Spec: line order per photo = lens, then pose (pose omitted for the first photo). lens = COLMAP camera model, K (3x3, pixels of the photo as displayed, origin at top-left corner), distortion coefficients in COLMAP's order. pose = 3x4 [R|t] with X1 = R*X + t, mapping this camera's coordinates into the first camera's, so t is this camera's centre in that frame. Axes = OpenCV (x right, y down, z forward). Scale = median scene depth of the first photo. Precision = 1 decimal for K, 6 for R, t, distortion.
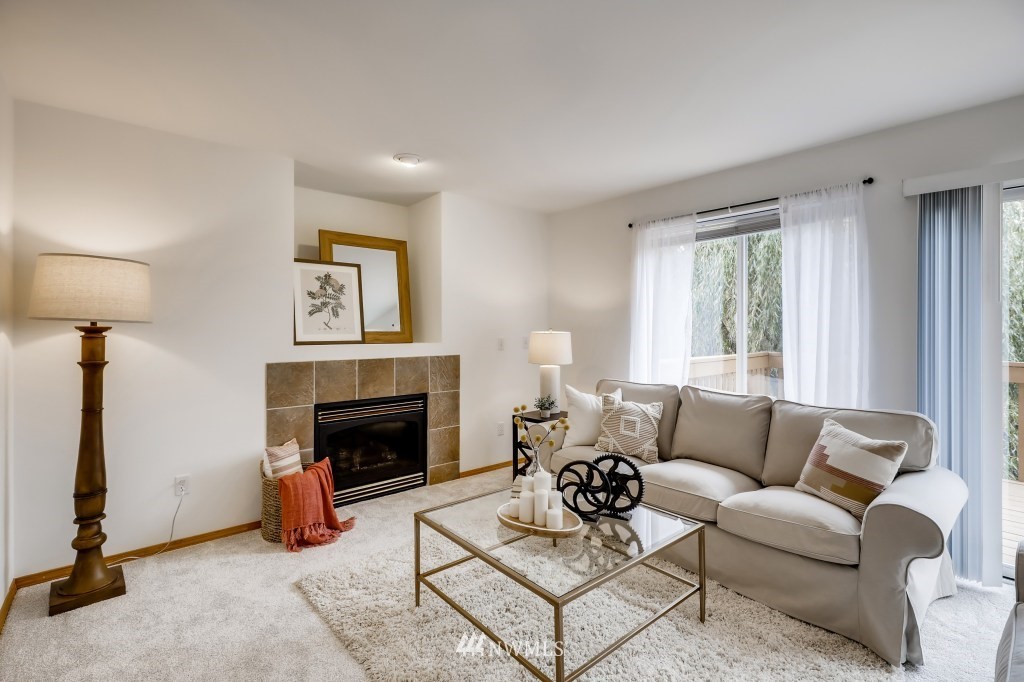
lens RADIAL K [[464.9, 0, 513.4], [0, 464.9, 332.8], [0, 0, 1]] dist [0.001774, 0.000190]
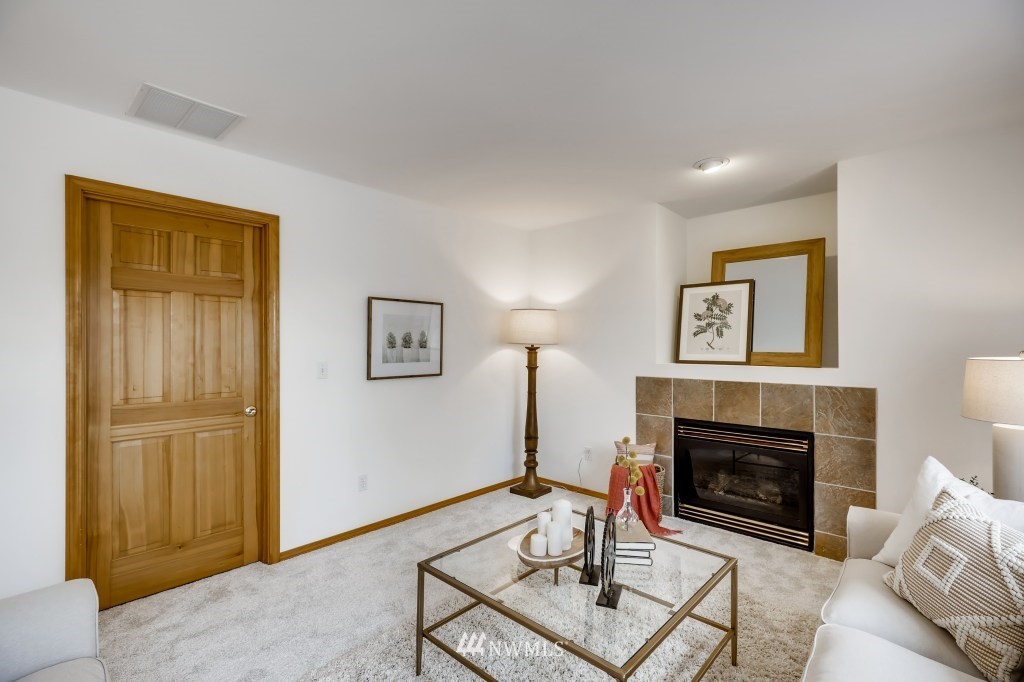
lens RADIAL K [[464.9, 0, 514.6], [0, 464.9, 347.2], [0, 0, 1]] dist [0.001774, 0.000190]
pose [[0.122232, 0.004164, -0.992493, 0.562649], [-0.012062, 0.999924, 0.002710, -0.009545], [0.992428, 0.011640, 0.122273, 0.445437]]
